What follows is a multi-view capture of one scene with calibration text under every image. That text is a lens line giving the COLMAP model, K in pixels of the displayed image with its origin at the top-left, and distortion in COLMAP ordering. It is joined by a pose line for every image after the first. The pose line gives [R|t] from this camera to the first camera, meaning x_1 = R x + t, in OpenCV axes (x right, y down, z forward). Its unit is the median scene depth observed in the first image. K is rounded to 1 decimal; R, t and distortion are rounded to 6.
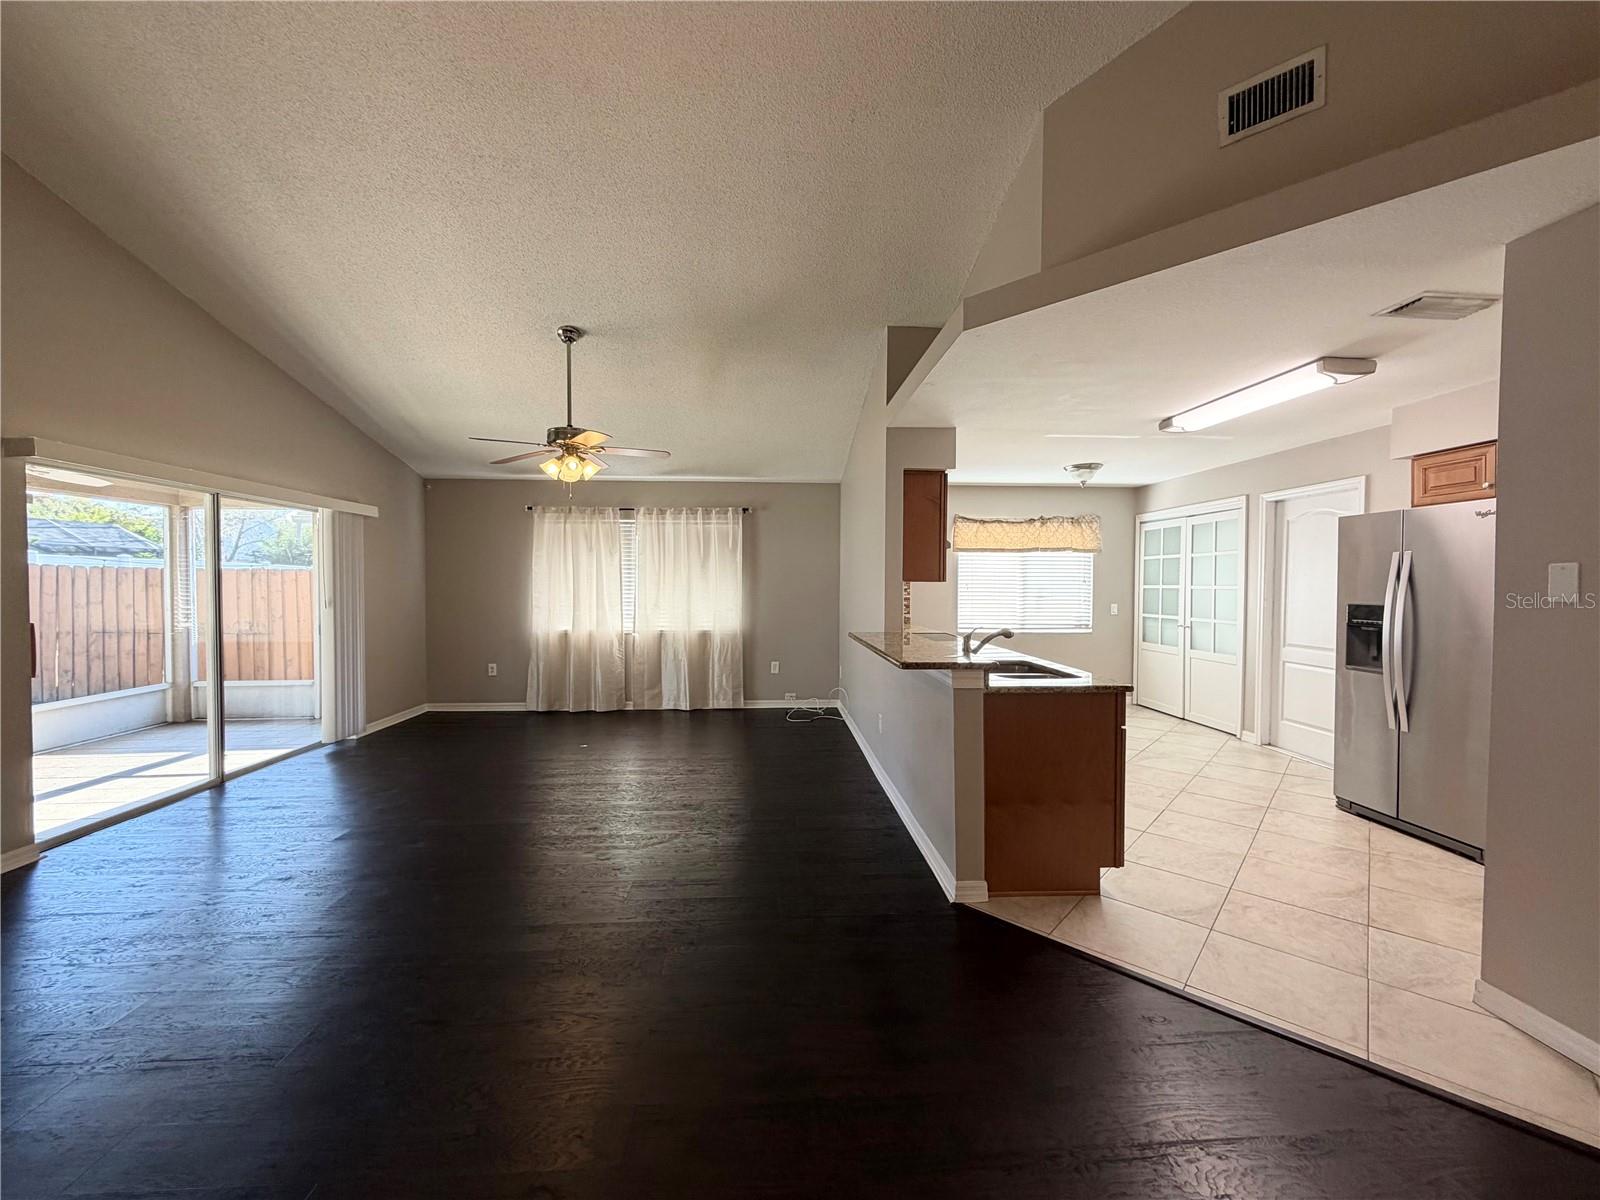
lens RADIAL K [[637.0, 0, 796.2], [0, 637.0, 600.4], [0, 0, 1]] dist [-0.002205, 0.001026]
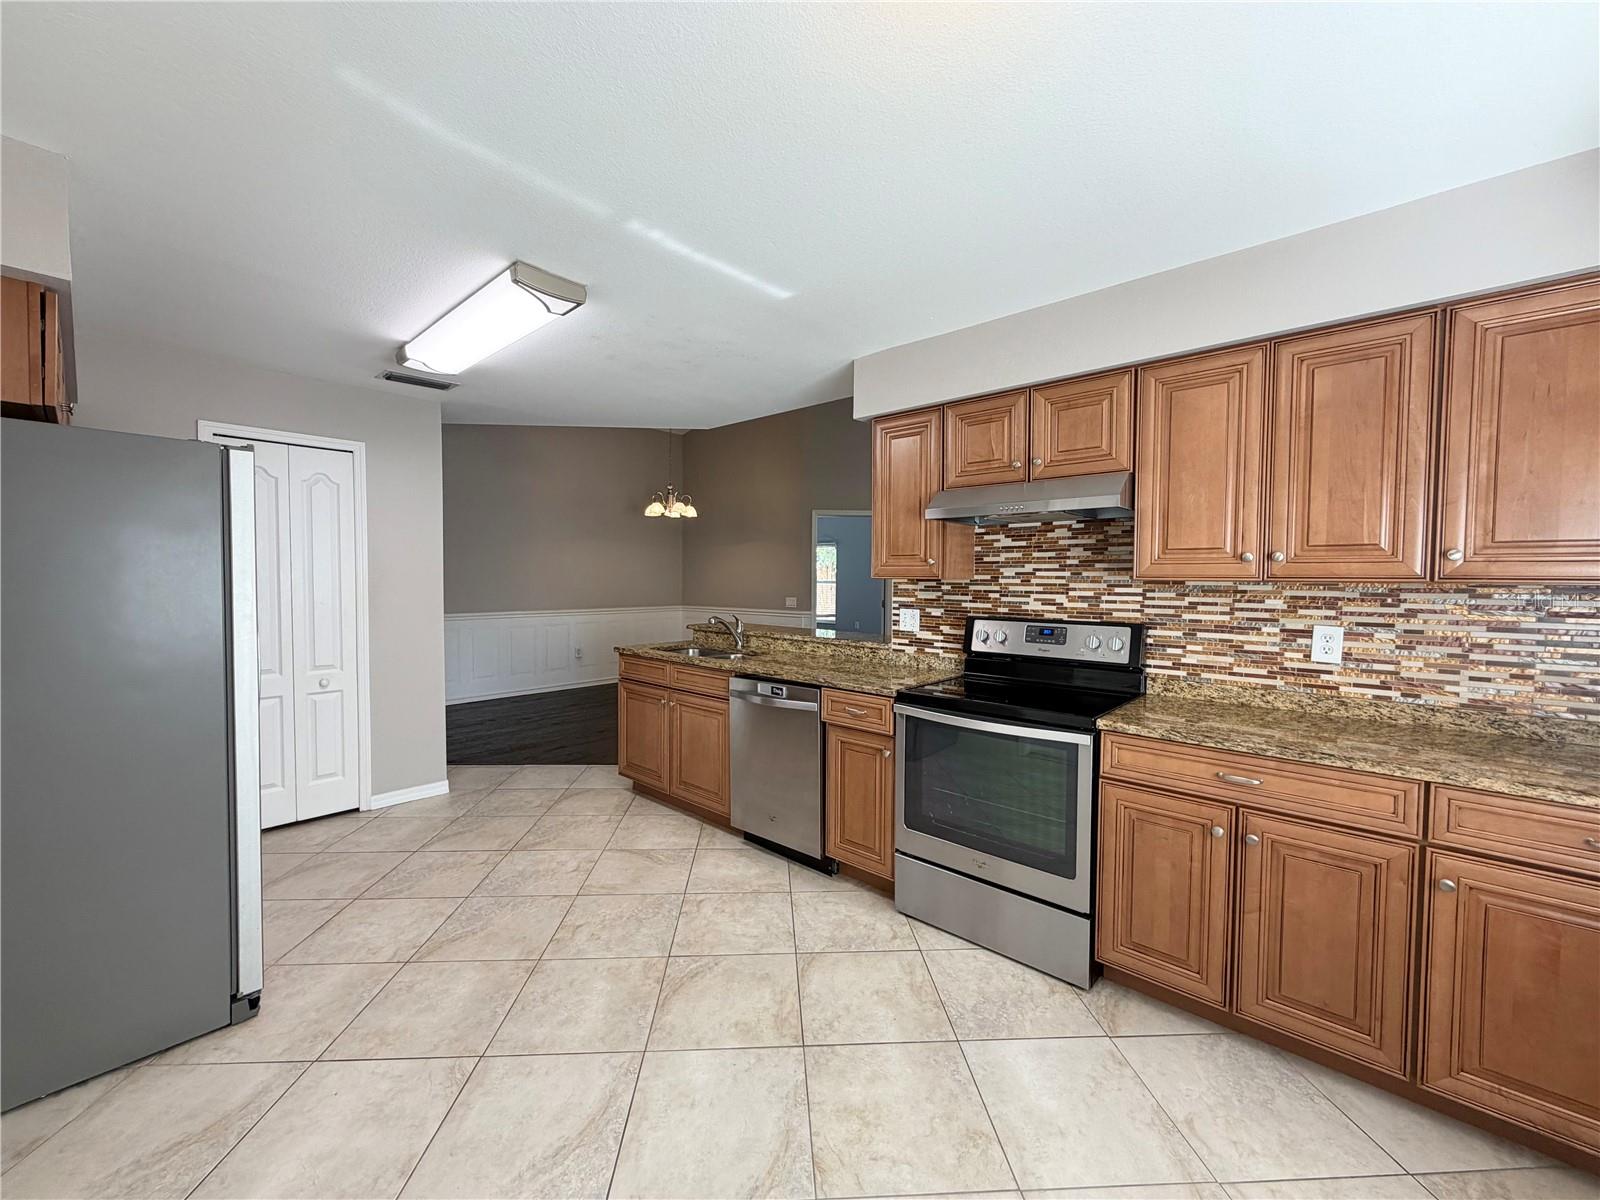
lens RADIAL K [[637.0, 0, 802.4], [0, 637.0, 595.5], [0, 0, 1]] dist [-0.002205, 0.001026]
pose [[-0.701183, 0.011727, -0.712885, 0.515869], [-0.031657, 0.998367, 0.047560, -0.026824], [0.712278, 0.055916, -0.699667, 0.943369]]
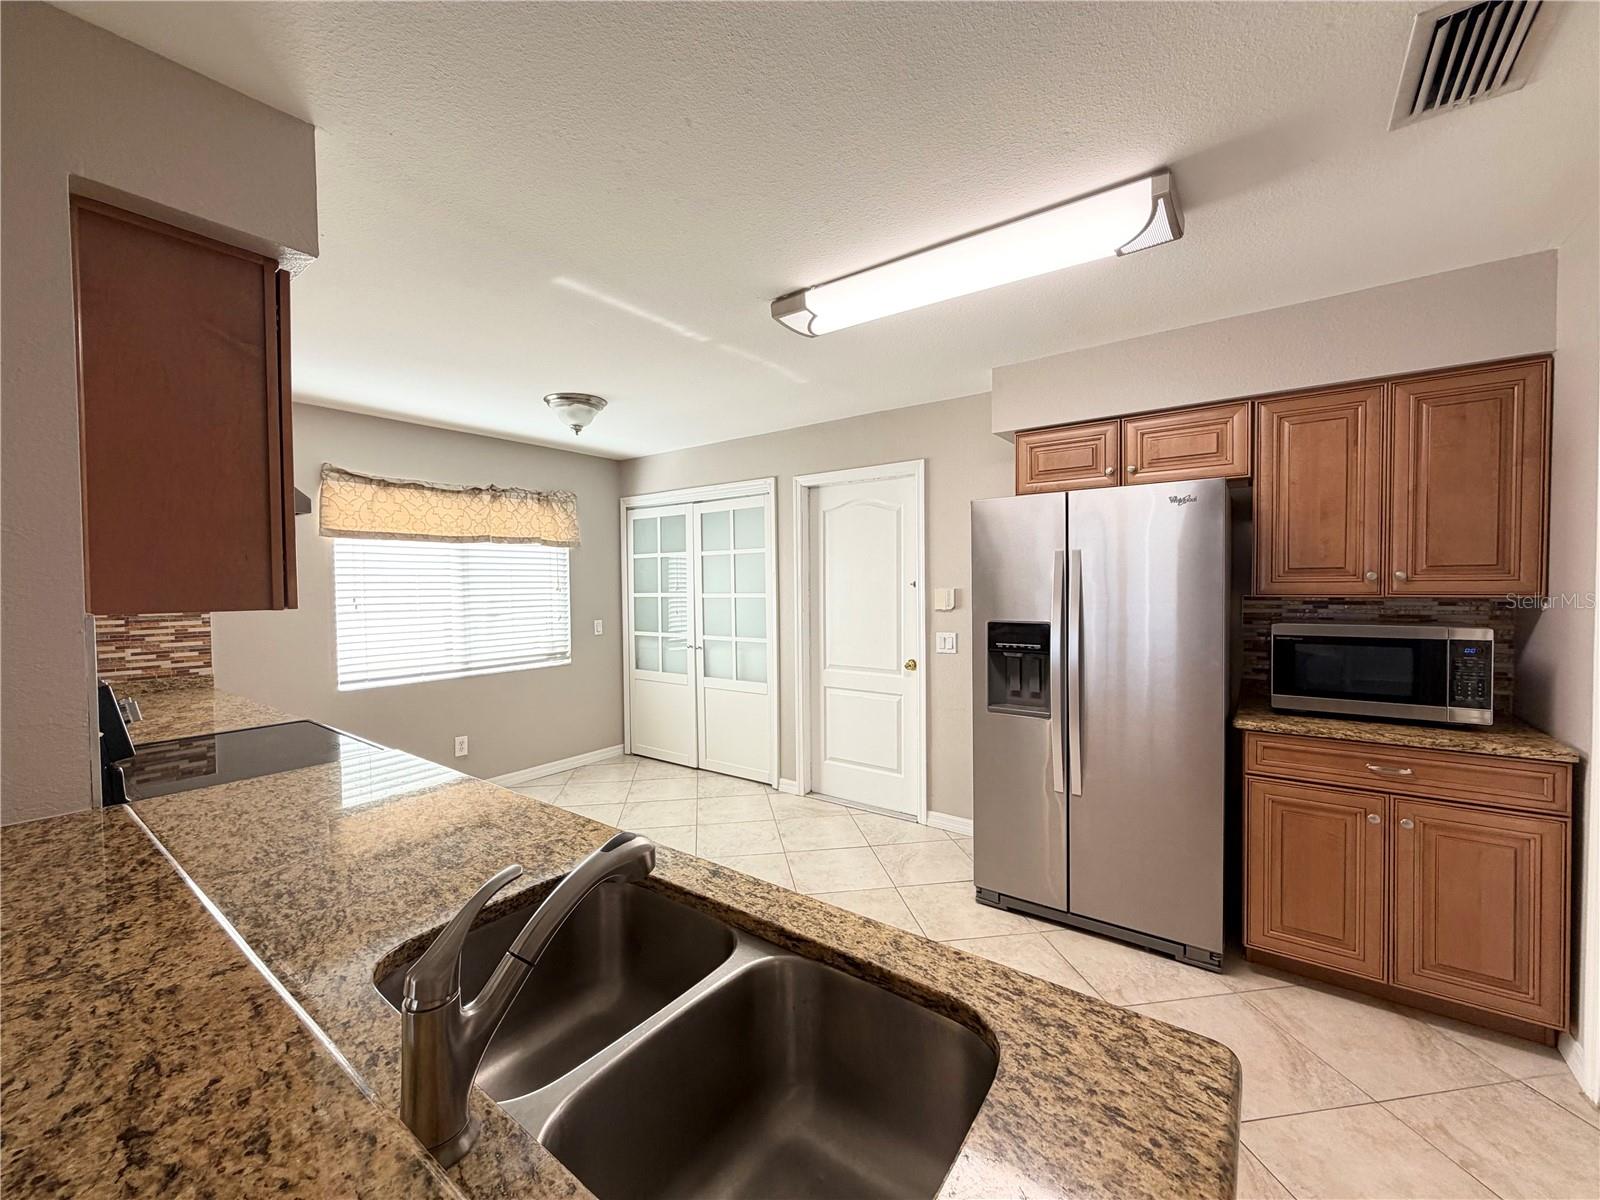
lens RADIAL K [[637.0, 0, 799.7], [0, 637.0, 596.0], [0, 0, 1]] dist [-0.002205, 0.001026]
pose [[0.633686, -0.026047, 0.773151, 0.097503], [0.033460, 0.999421, 0.006246, -0.019171], [-0.772866, 0.021912, 0.634191, 0.394581]]
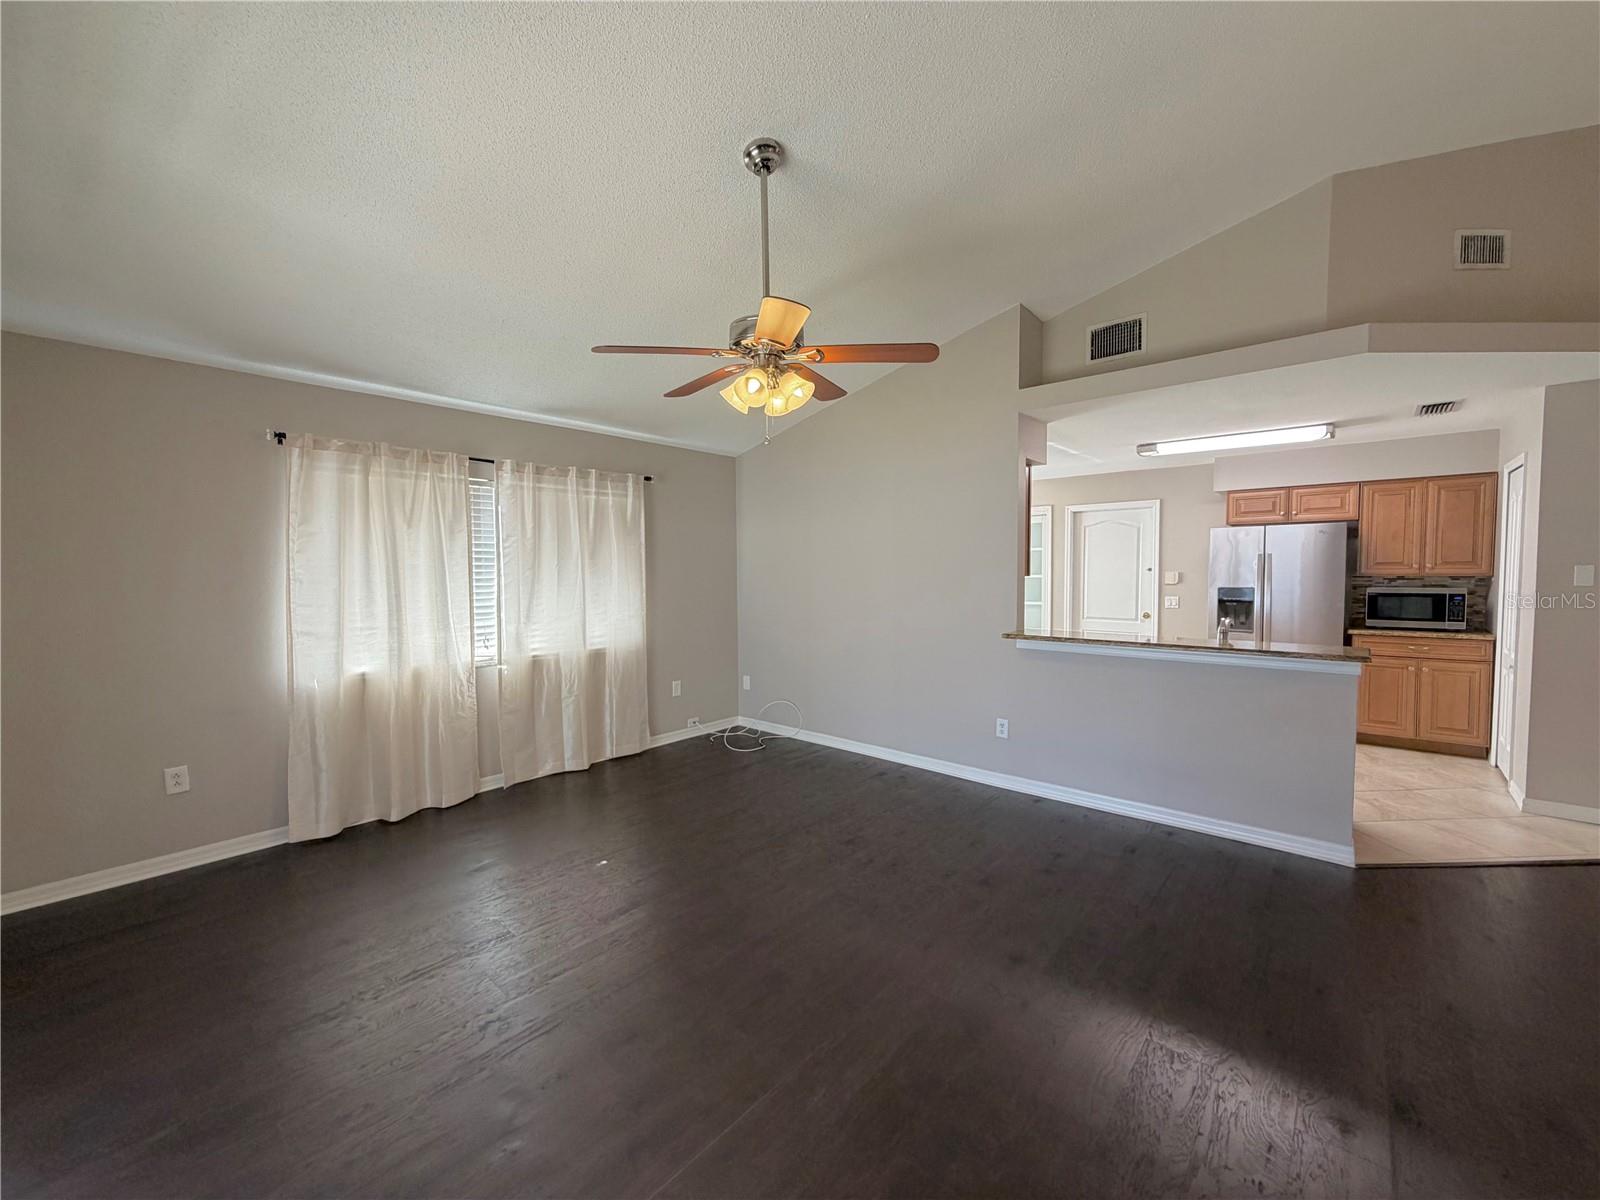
lens RADIAL K [[637.0, 0, 799.4], [0, 637.0, 596.7], [0, 0, 1]] dist [-0.002205, 0.001026]
pose [[0.702186, -0.037979, 0.710980, -0.486349], [0.028195, 0.999276, 0.025532, -0.021076], [-0.711435, 0.002118, 0.702748, 0.364277]]
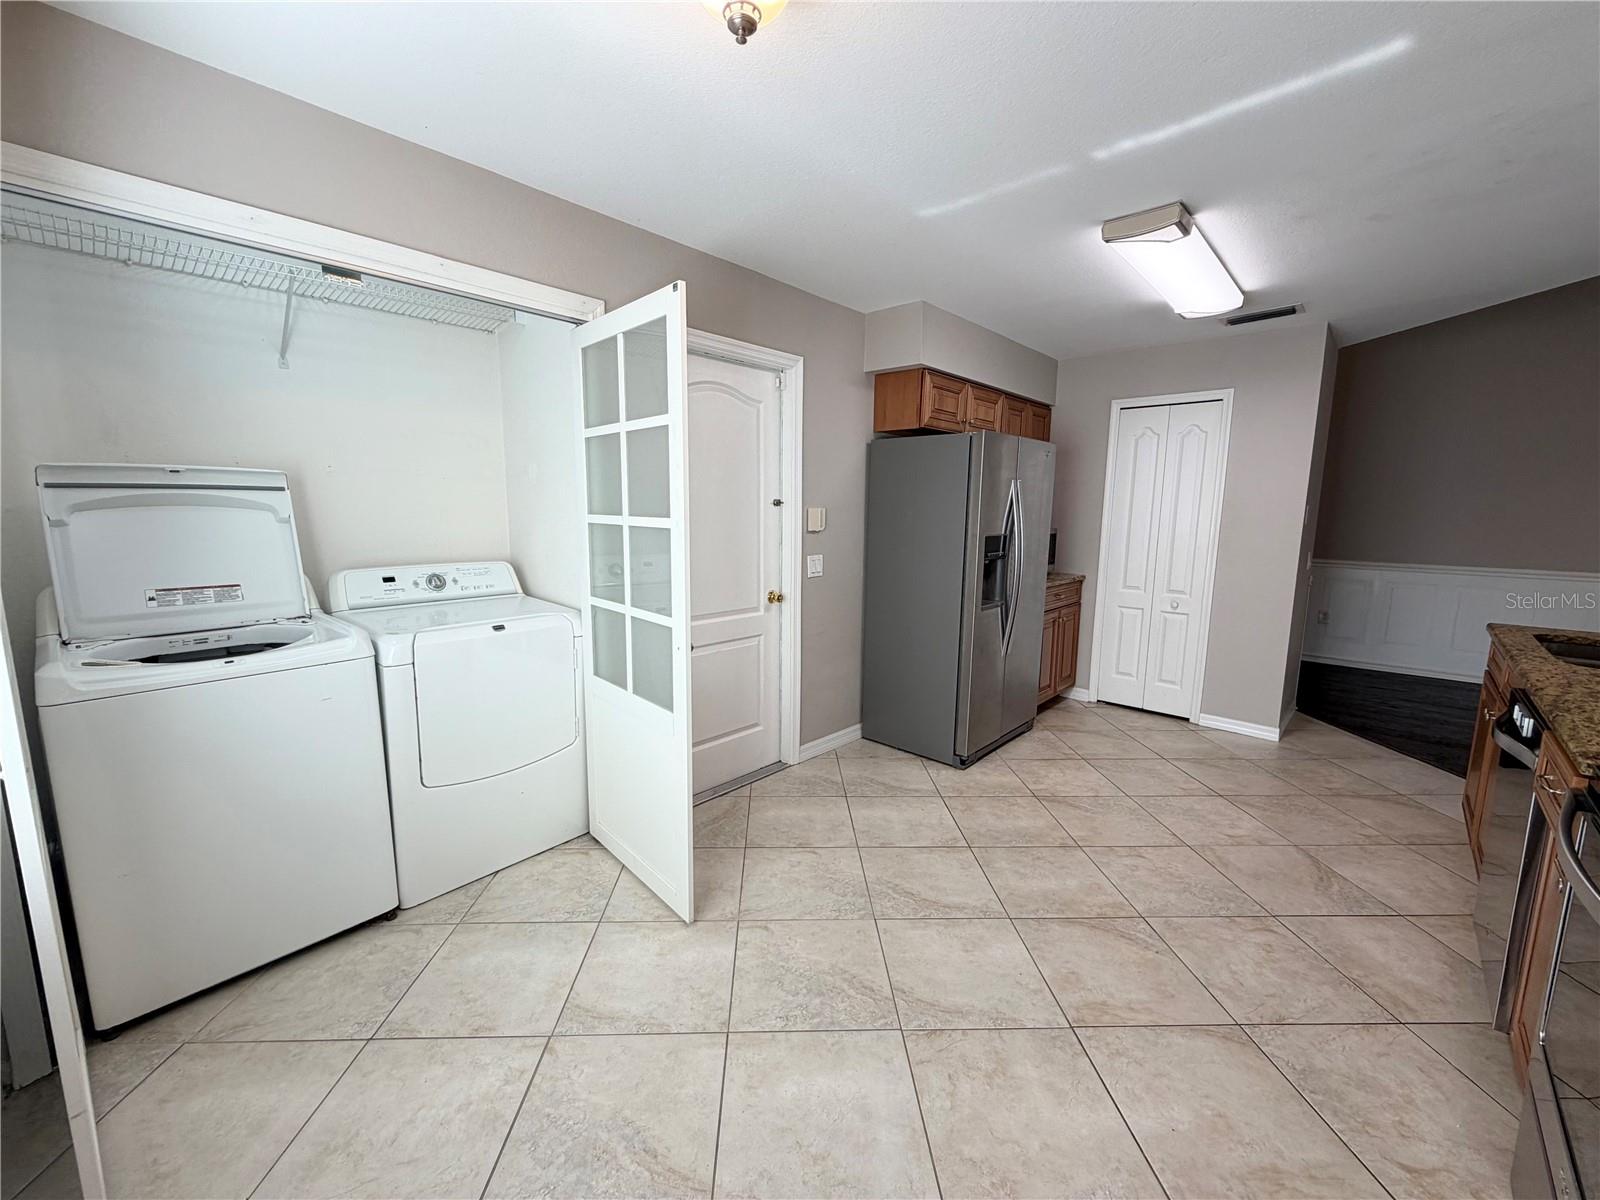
lens RADIAL K [[637.0, 0, 792.3], [0, 637.0, 599.6], [0, 0, 1]] dist [-0.002205, 0.001026]
pose [[-0.692311, -0.115019, 0.712374, 0.236949], [0.008529, 0.985842, 0.167462, -0.030607], [-0.721549, 0.122011, -0.681528, 0.994592]]
